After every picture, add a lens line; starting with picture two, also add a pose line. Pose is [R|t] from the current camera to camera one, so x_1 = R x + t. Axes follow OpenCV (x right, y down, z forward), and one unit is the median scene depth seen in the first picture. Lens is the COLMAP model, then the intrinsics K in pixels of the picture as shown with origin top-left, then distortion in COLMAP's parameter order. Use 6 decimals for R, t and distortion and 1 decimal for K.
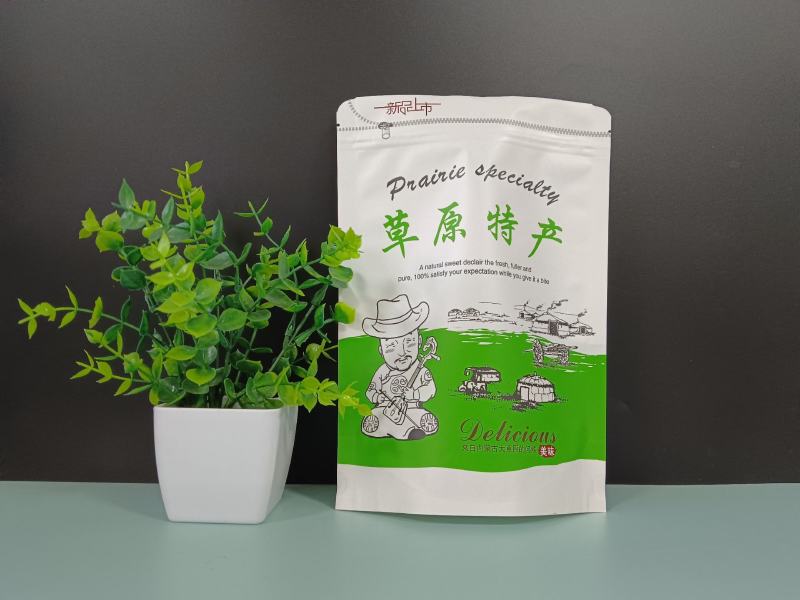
lens RADIAL K [[635.6, 0, 399.2], [0, 635.6, 305.8], [0, 0, 1]] dist [0.024462, -0.025746]
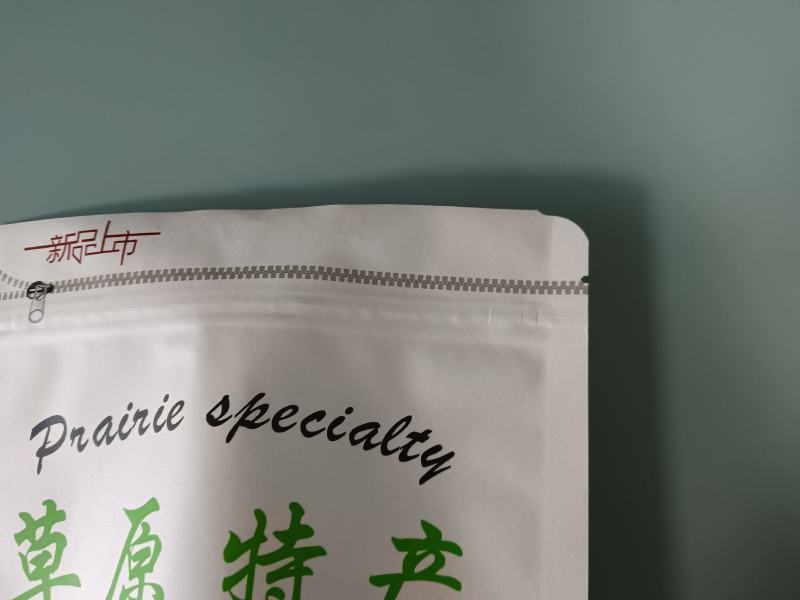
lens RADIAL K [[635.6, 0, 392.1], [0, 635.6, 300.5], [0, 0, 1]] dist [0.024462, -0.025746]
pose [[0.989395, -0.033942, -0.141225, 0.281468], [0.022333, 0.996300, -0.082989, -0.242746], [0.143519, 0.078955, 0.986493, 0.632686]]
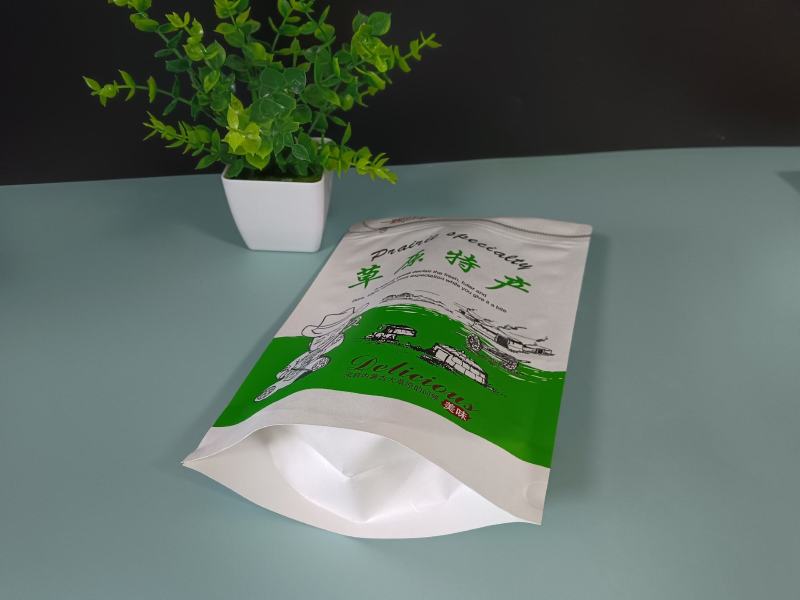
lens RADIAL K [[635.6, 0, 394.2], [0, 635.6, 300.8], [0, 0, 1]] dist [0.024462, -0.025746]
pose [[0.952103, 0.029482, -0.304354, 0.363435], [-0.250318, 0.646804, -0.720406, 0.659031], [0.175618, 0.762086, 0.623204, 0.394255]]
